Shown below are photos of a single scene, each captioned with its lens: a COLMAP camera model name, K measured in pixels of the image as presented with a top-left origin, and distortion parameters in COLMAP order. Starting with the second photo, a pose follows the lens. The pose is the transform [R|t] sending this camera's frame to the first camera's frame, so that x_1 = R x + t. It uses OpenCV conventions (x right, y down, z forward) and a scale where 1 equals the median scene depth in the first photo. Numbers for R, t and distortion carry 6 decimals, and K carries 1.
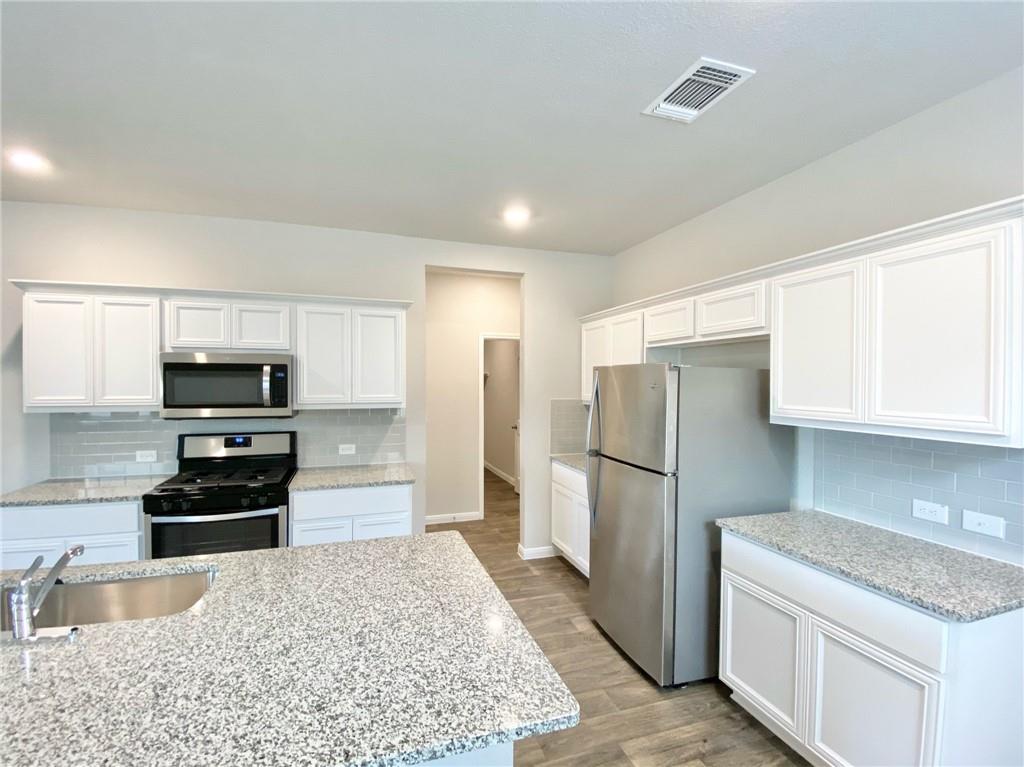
lens RADIAL K [[453.8, 0, 505.0], [0, 453.8, 381.2], [0, 0, 1]] dist [-0.020290, -0.001676]
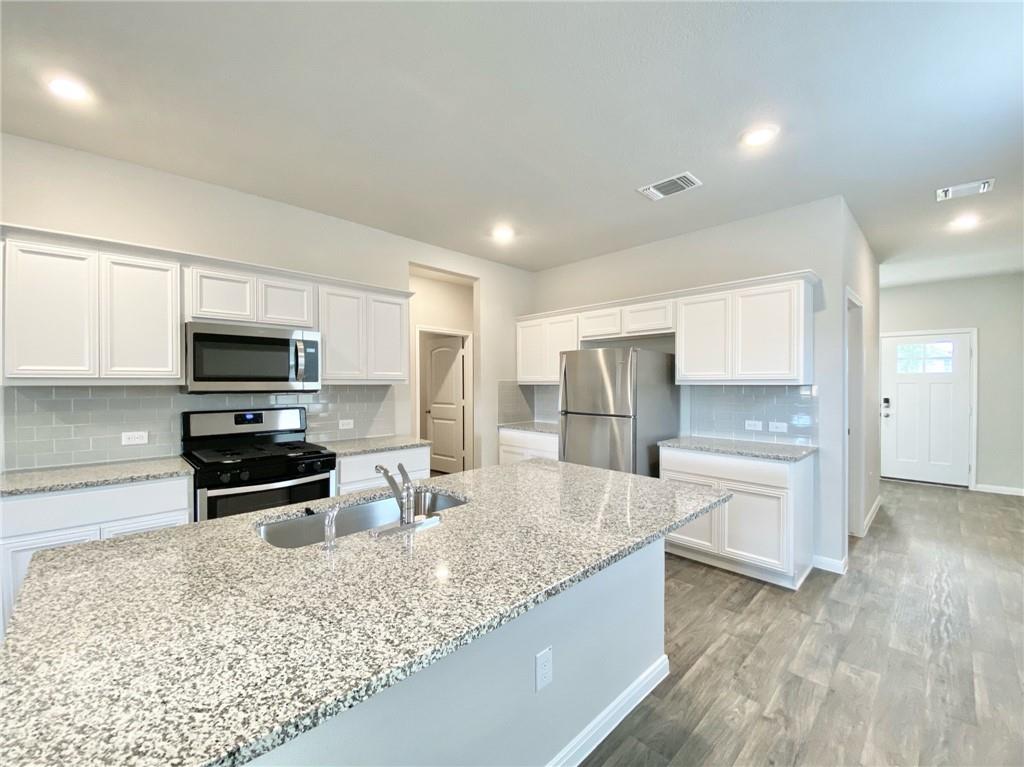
lens RADIAL K [[430.7, 0, 507.1], [0, 430.7, 386.5], [0, 0, 1]] dist [-0.011491, -0.006477]
pose [[0.885124, -0.007773, 0.465290, -0.578641], [0.007877, 0.999967, 0.001722, 0.073962], [-0.465288, 0.002141, 0.885157, -0.105485]]
